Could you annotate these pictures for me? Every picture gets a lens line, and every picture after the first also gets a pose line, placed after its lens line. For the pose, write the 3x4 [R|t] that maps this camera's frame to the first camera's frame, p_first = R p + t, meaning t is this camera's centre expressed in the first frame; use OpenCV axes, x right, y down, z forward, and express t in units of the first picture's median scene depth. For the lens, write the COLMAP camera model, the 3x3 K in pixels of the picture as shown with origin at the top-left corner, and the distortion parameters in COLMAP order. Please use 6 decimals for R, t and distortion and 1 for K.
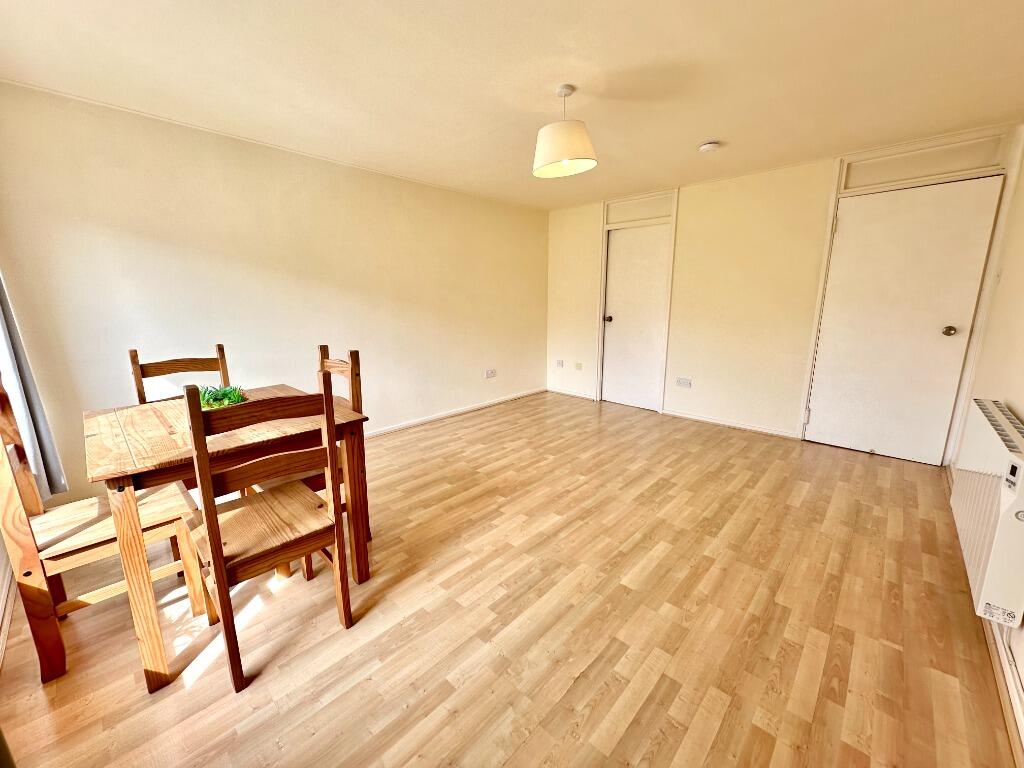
lens RADIAL K [[409.6, 0, 515.1], [0, 409.6, 385.1], [0, 0, 1]] dist [-0.000292, 0.000291]
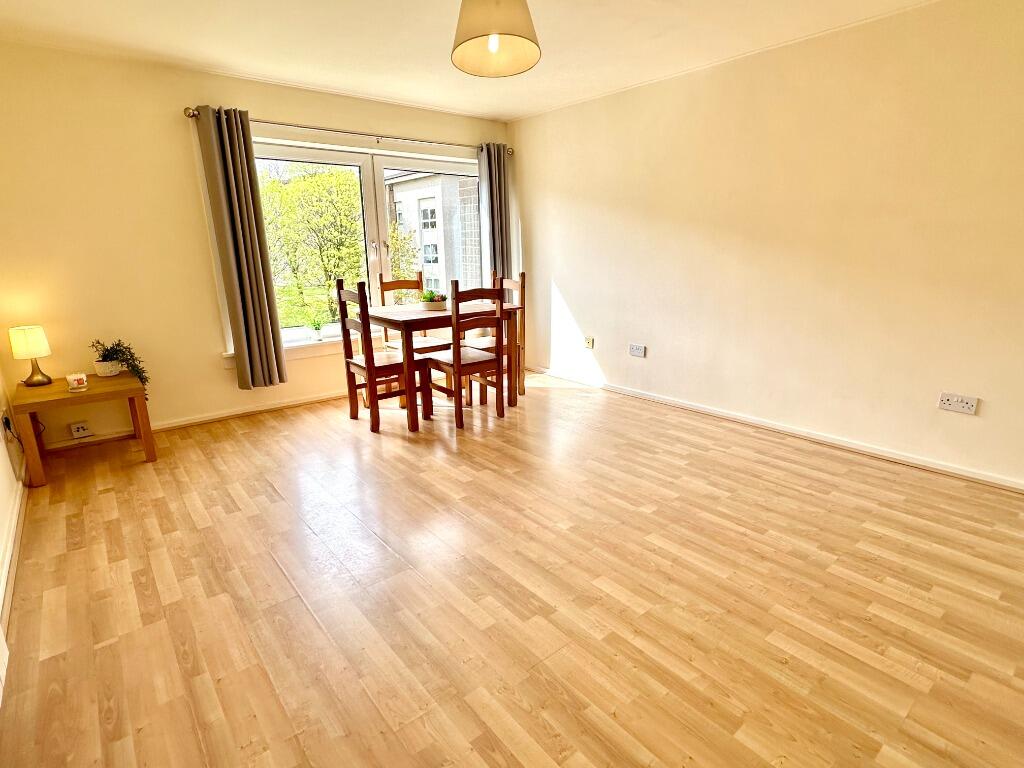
lens RADIAL K [[530.8, 0, 514.9], [0, 530.8, 383.0], [0, 0, 1]] dist [0.001201, 0.000696]
pose [[-0.132619, 0.258909, -0.956754, 0.810949], [-0.186843, 0.941444, 0.280665, -0.180348], [0.973397, 0.215985, -0.076478, 0.843703]]
